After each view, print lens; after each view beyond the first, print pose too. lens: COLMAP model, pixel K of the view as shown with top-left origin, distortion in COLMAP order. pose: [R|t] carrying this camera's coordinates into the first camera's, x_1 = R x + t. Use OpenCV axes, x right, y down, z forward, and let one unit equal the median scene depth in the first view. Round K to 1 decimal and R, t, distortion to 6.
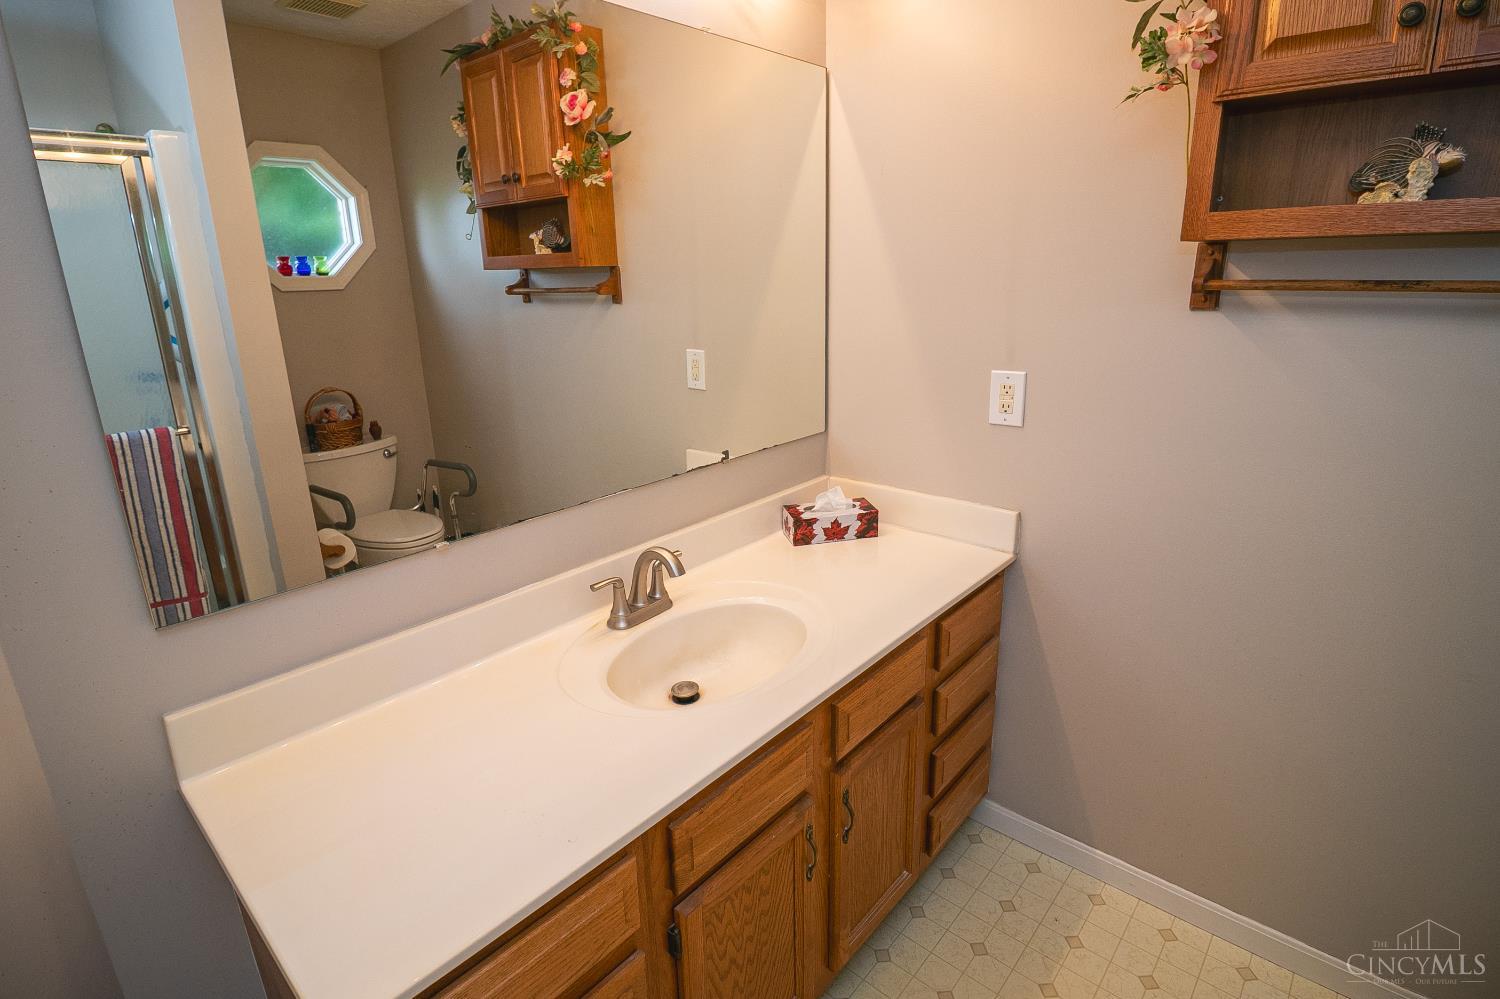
lens RADIAL K [[717.1, 0, 744.0], [0, 717.1, 457.0], [0, 0, 1]] dist [0.001750, -0.010693]
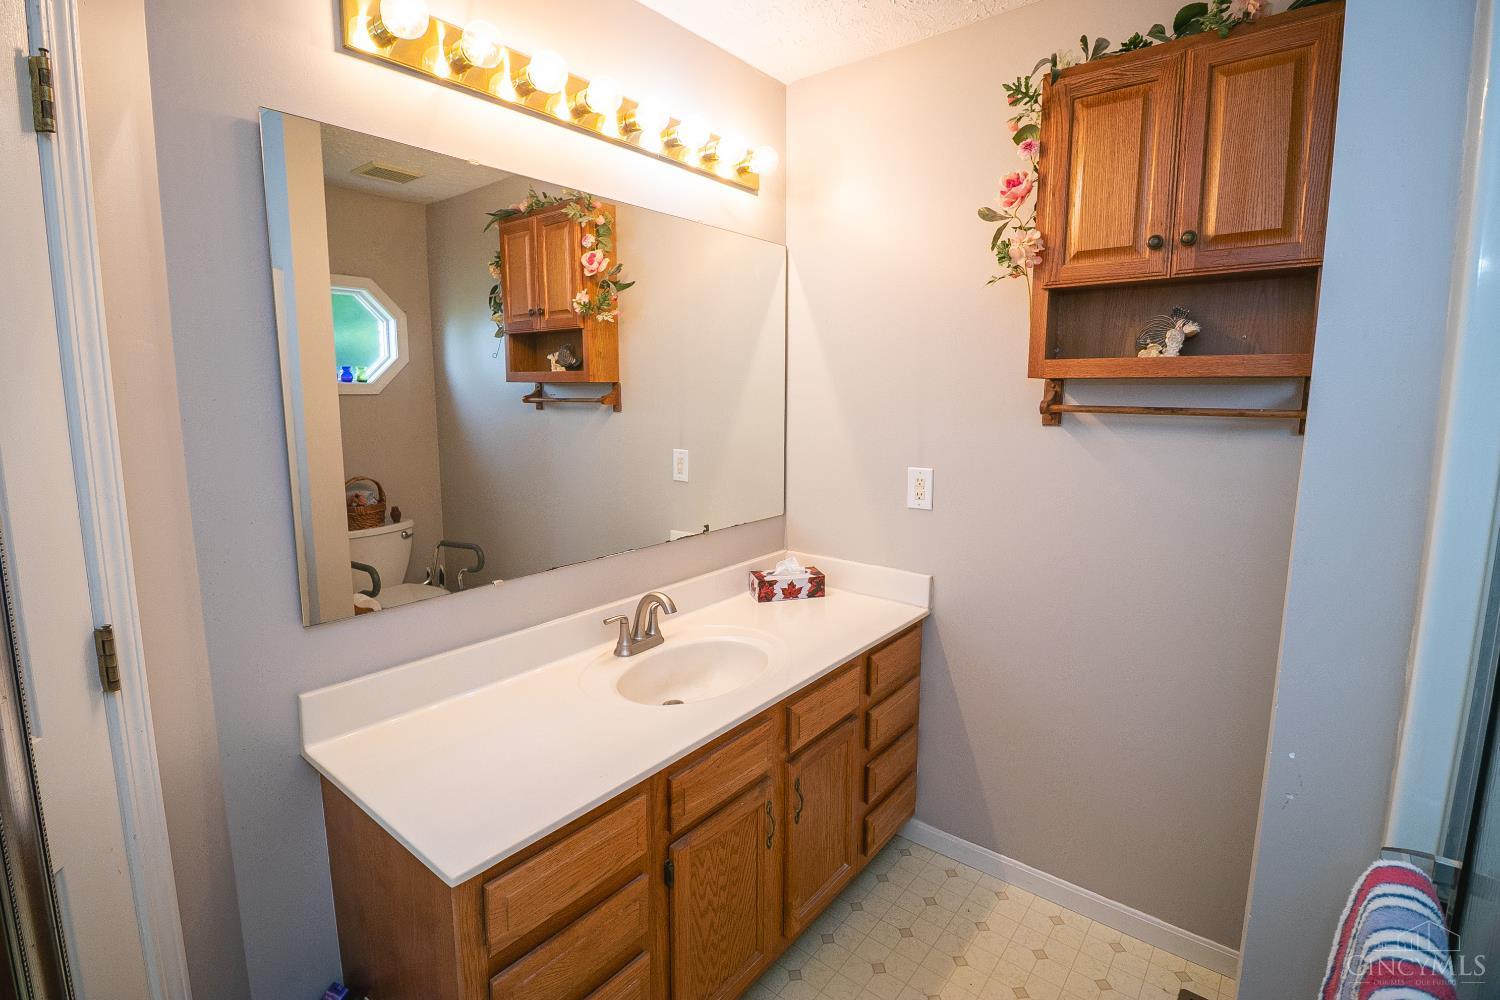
lens RADIAL K [[717.1, 0, 744.0], [0, 717.1, 457.5], [0, 0, 1]] dist [0.001750, -0.010693]
pose [[0.998334, 0.023540, 0.052682, -0.029909], [-0.014921, 0.987266, -0.158377, 0.077050], [-0.055739, 0.157327, 0.985972, -0.300260]]
